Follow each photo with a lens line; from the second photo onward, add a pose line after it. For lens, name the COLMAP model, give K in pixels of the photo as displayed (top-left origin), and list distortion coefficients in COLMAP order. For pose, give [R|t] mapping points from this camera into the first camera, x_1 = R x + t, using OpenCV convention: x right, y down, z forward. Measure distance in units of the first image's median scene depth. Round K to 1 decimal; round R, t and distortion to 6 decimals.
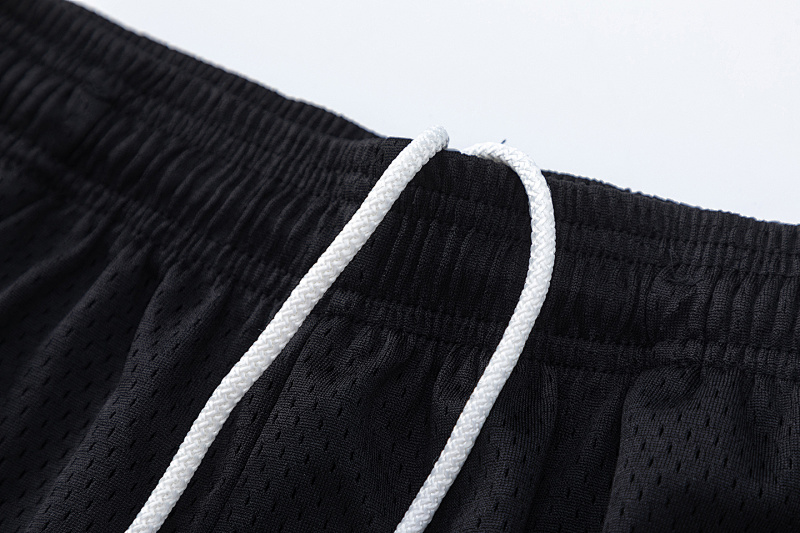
lens RADIAL K [[2058.8, 0, 399.4], [0, 2058.8, 266.7], [0, 0, 1]] dist [-0.019611, 0.000000]
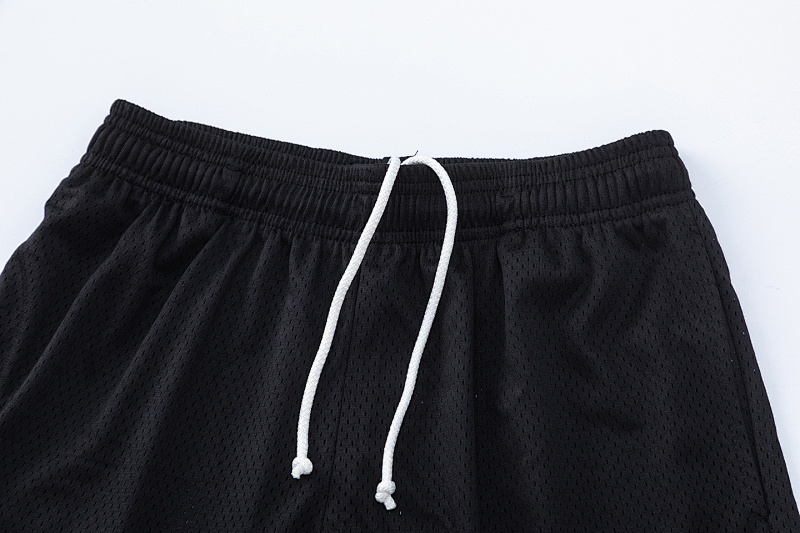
lens RADIAL K [[1959.4, 0, 400.2], [0, 1959.4, 266.5], [0, 0, 1]] dist [0.005143, 0.000000]
pose [[0.958702, -0.251961, 0.131934, -0.306800], [0.230481, 0.960054, 0.158668, -0.304288], [-0.166641, -0.121707, 0.978477, -1.240694]]
